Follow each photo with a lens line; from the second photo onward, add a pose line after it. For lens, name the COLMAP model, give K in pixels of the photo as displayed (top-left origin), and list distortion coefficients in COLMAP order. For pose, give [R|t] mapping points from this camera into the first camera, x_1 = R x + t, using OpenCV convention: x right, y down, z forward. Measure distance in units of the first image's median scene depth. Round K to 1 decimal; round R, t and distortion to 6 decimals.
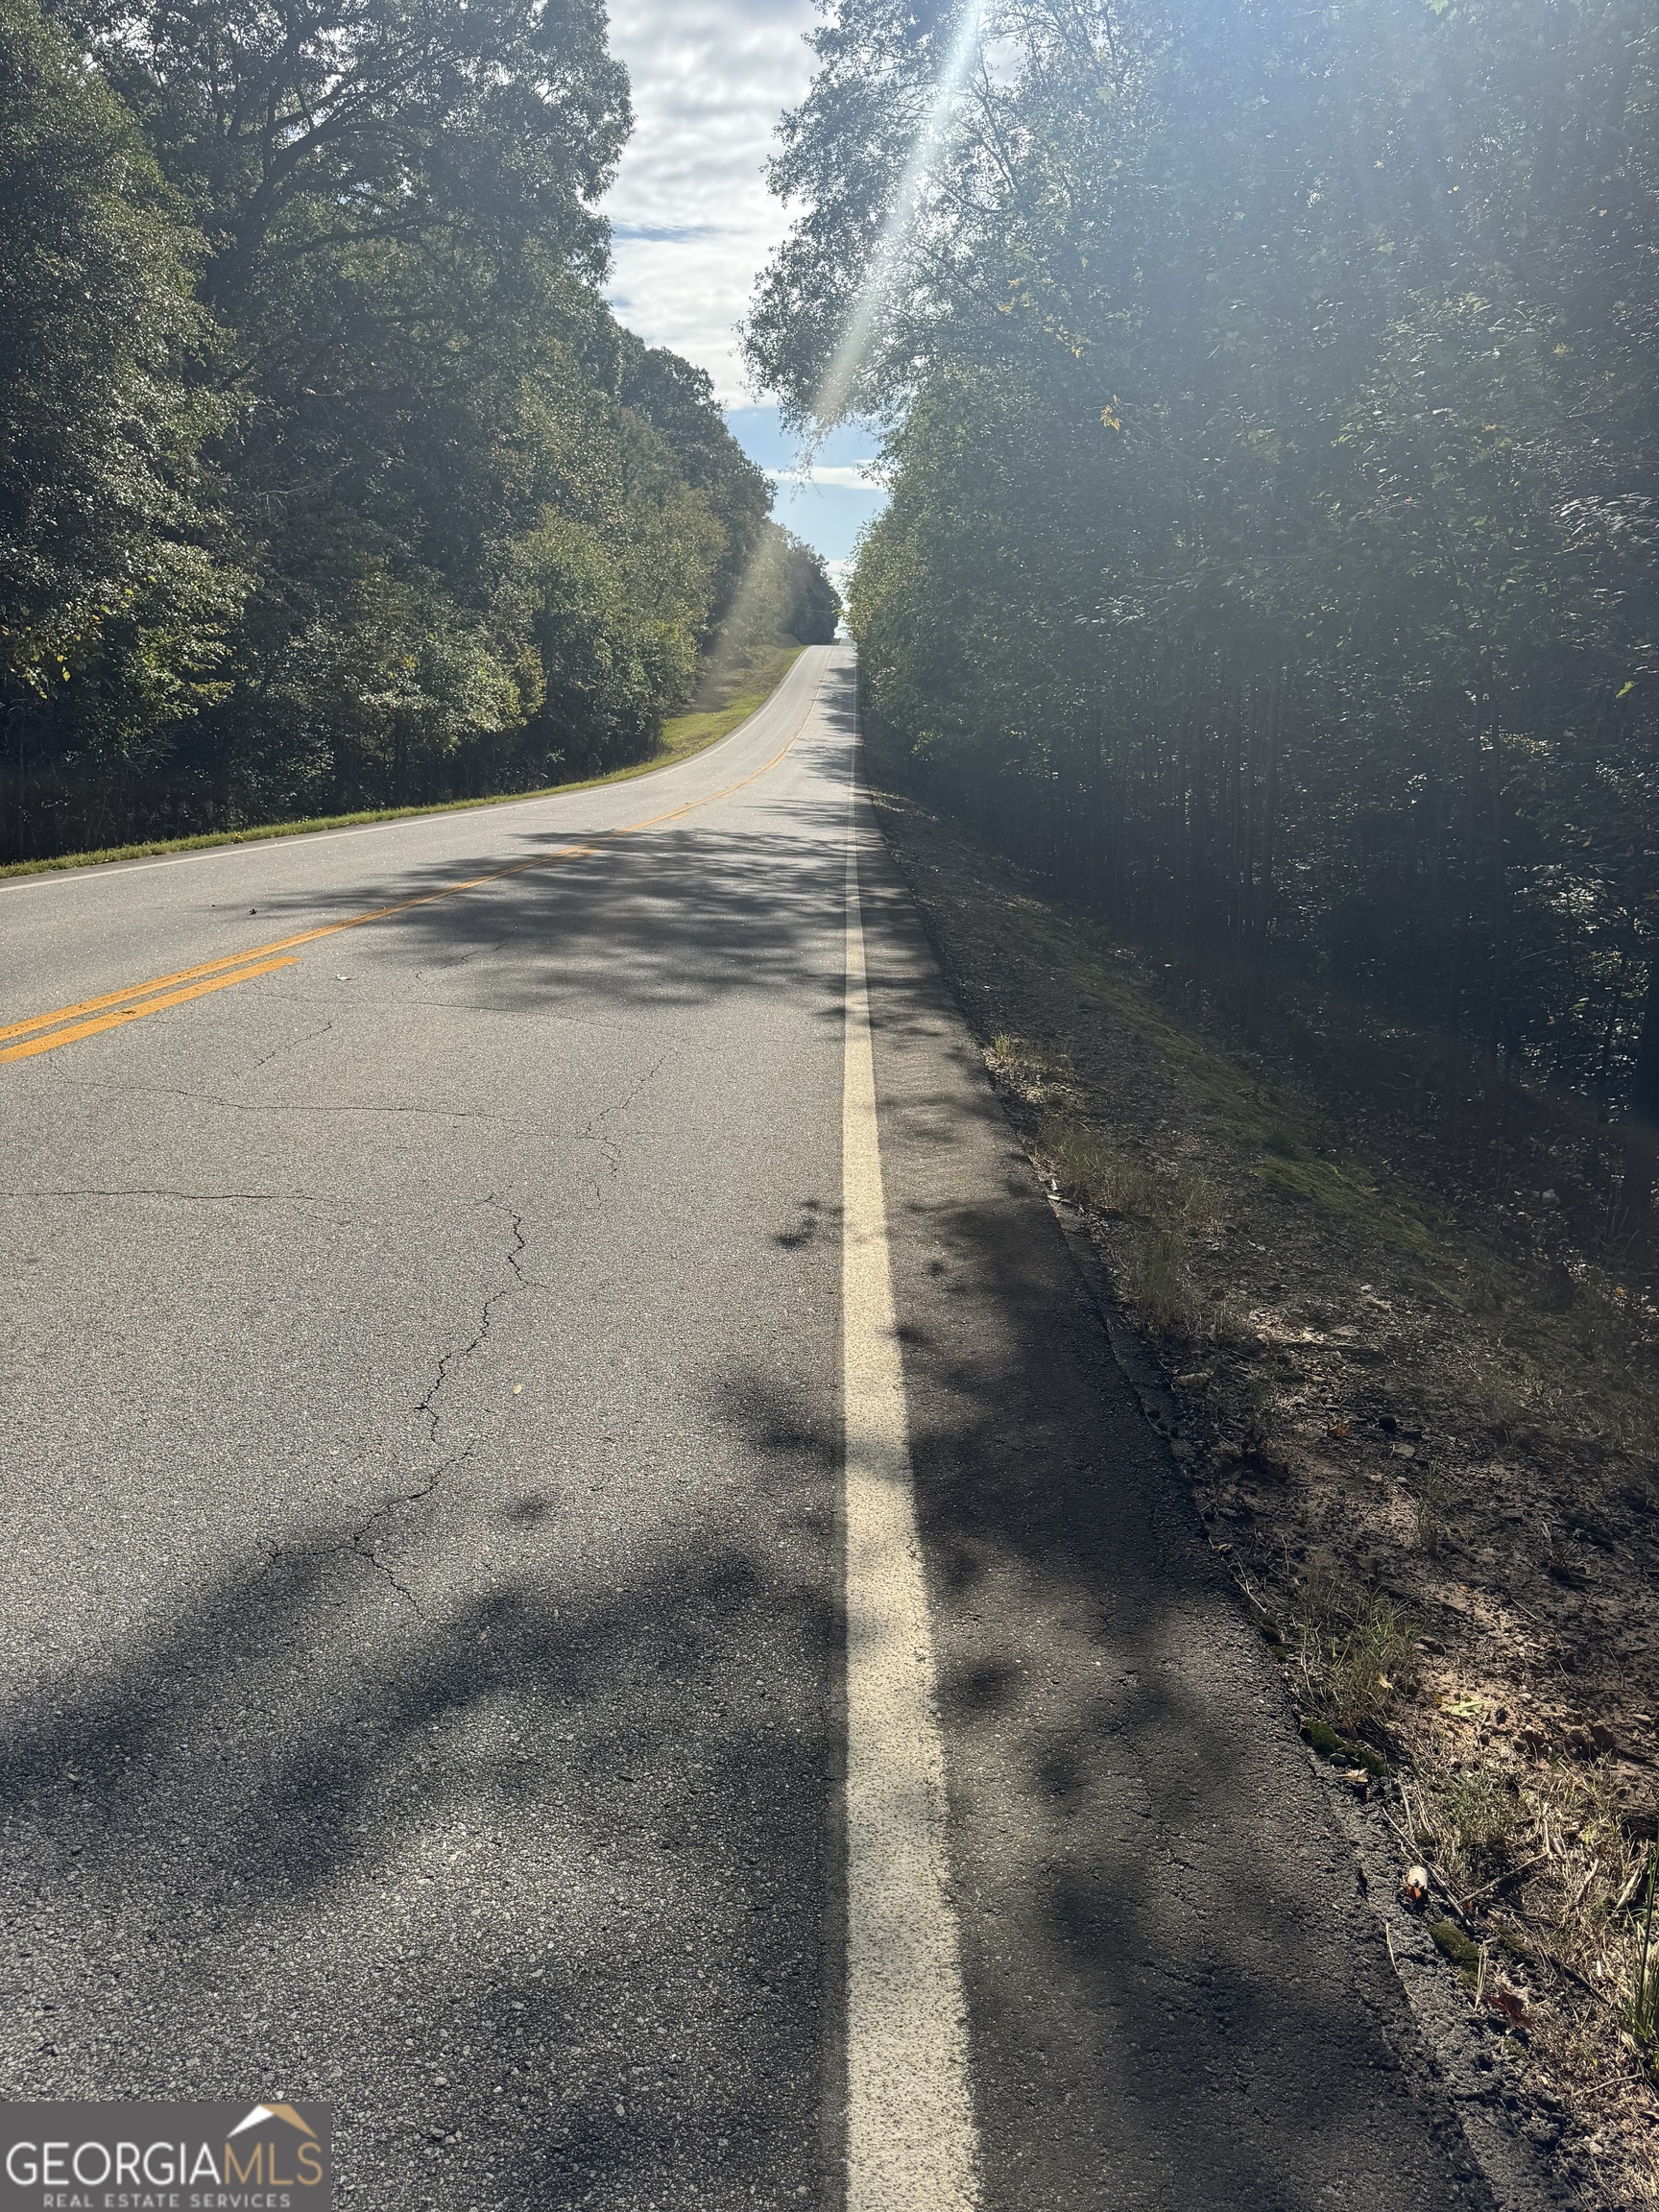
lens RADIAL K [[1544.4, 0, 829.5], [0, 1544.4, 1106.0], [0, 0, 1]] dist [0.001228, -0.005664]
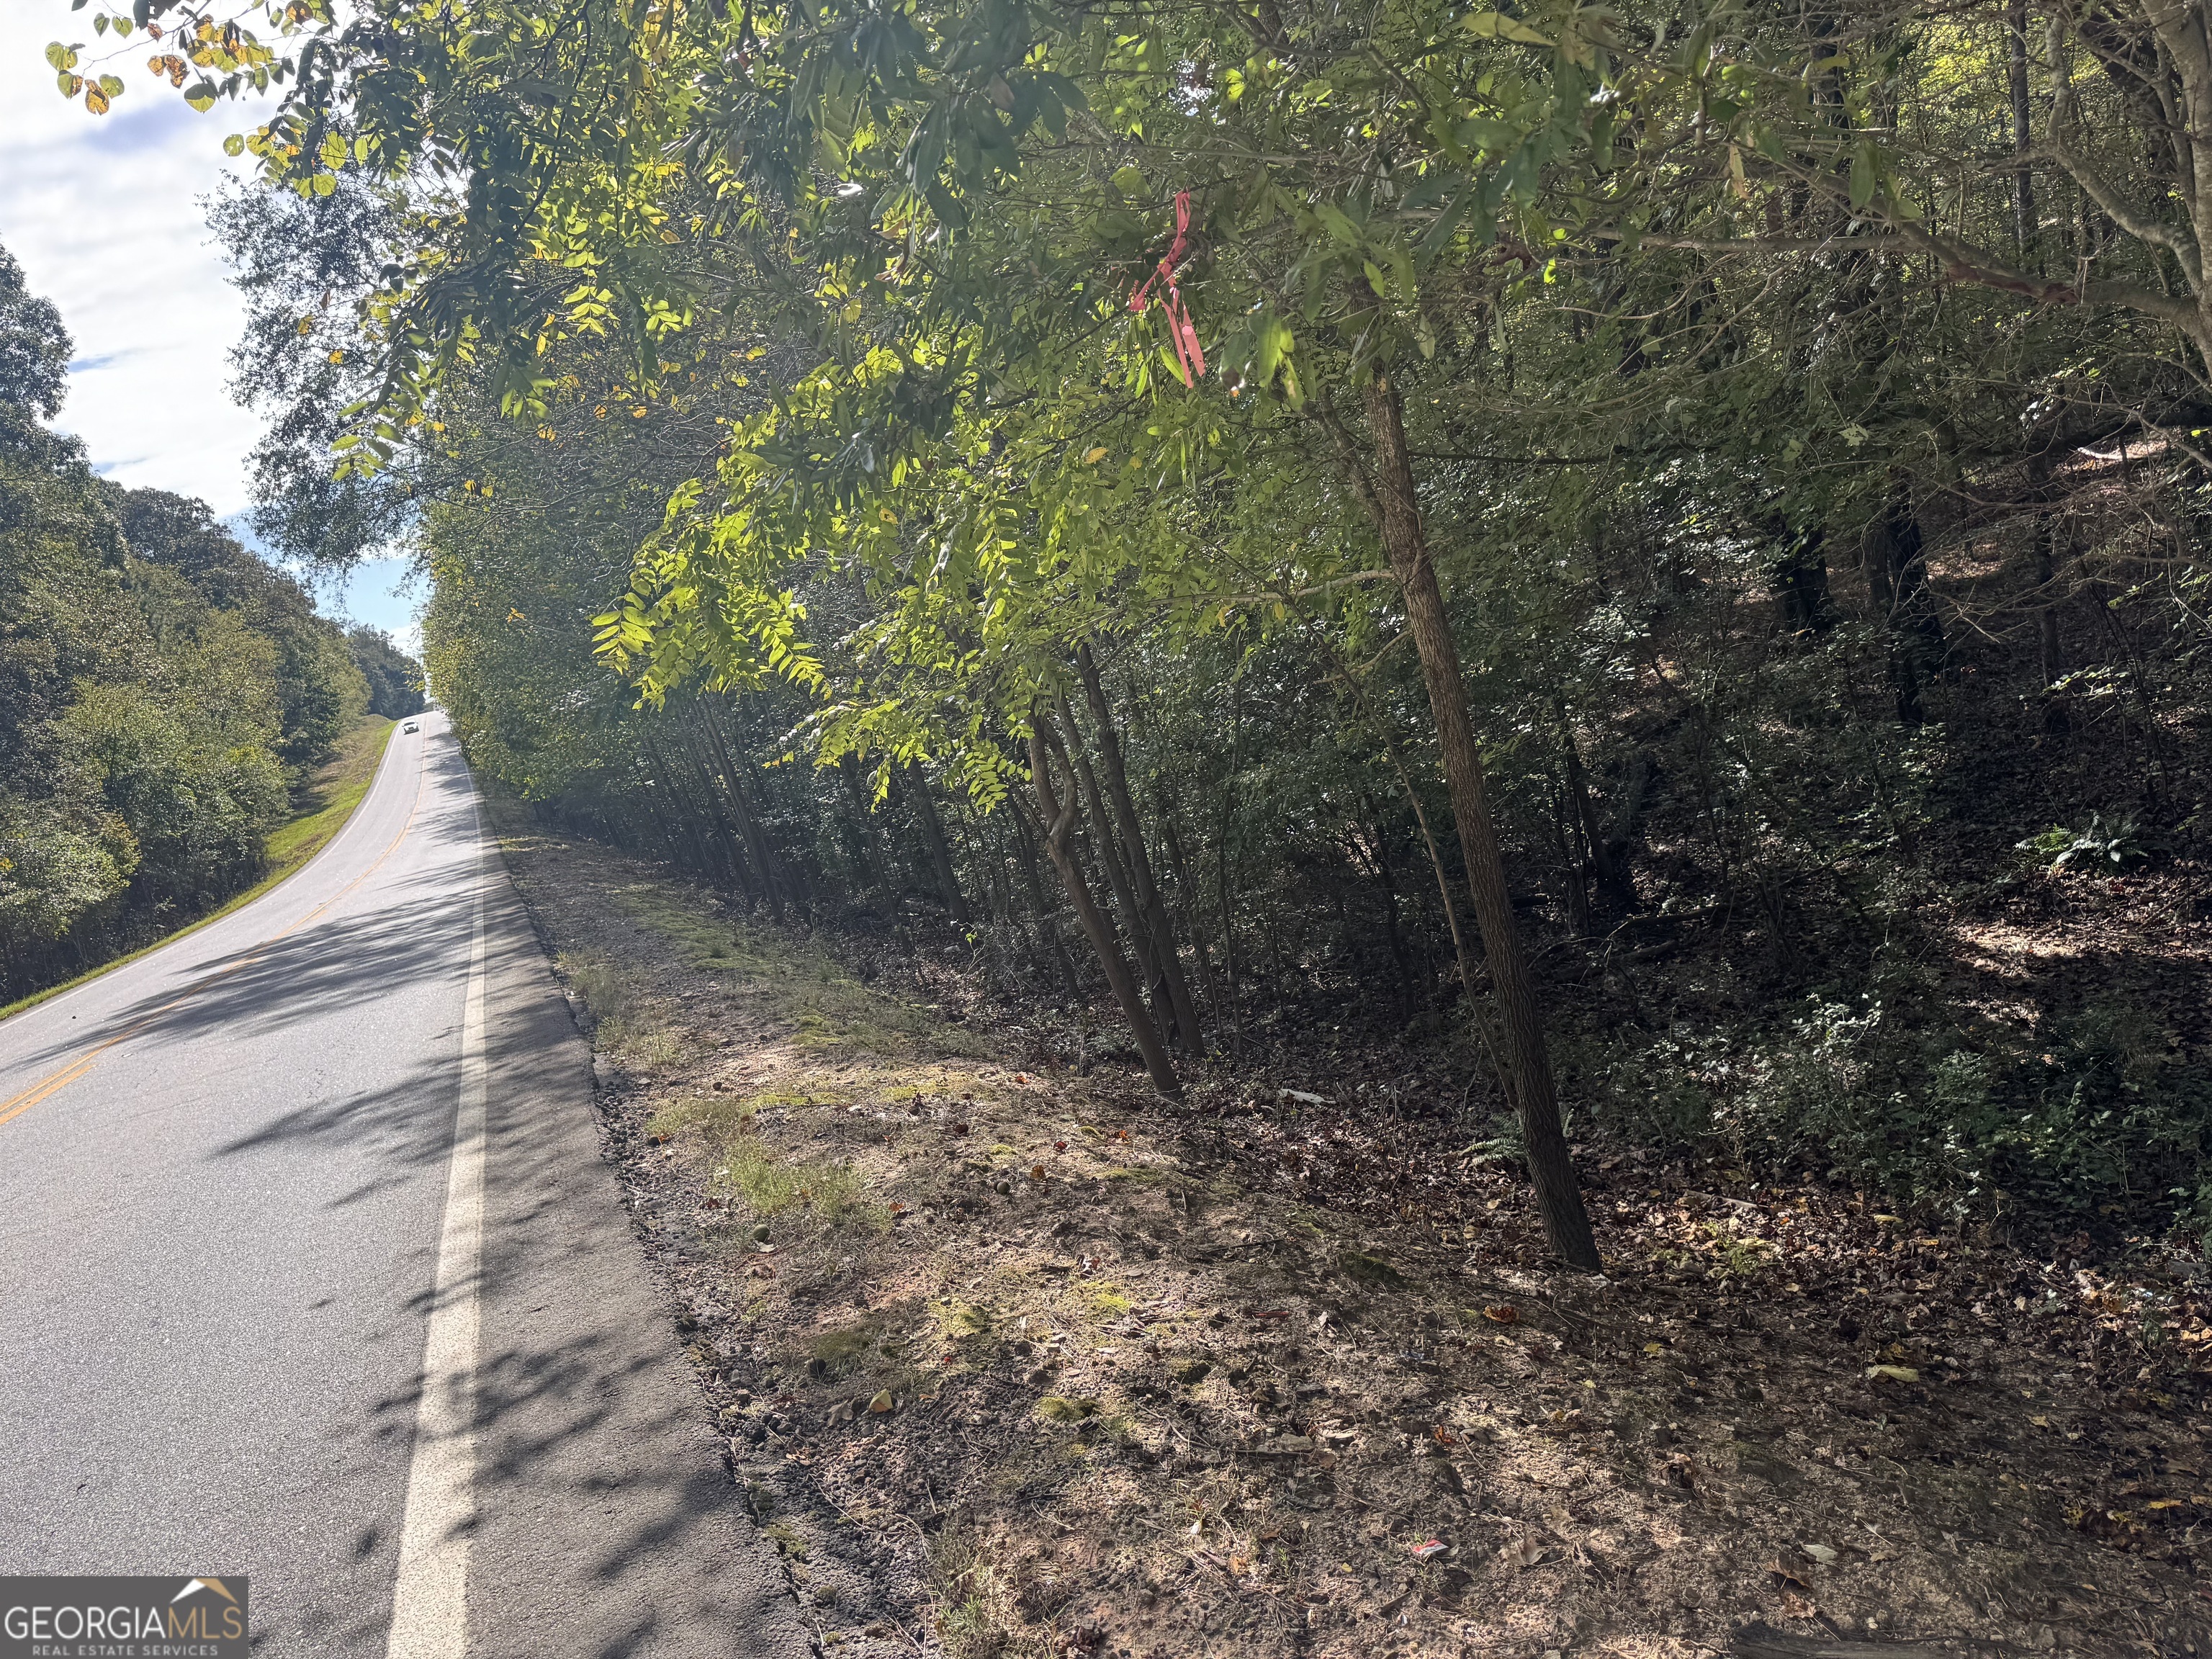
lens RADIAL K [[1544.4, 0, 1152.3], [0, 1544.4, 809.6], [0, 0, 1]] dist [0.001228, -0.005664]
pose [[0.869396, -0.304399, 0.389220, 0.012140], [0.362678, 0.928097, -0.084267, 0.039979], [-0.335583, 0.214423, 0.917282, -0.181396]]
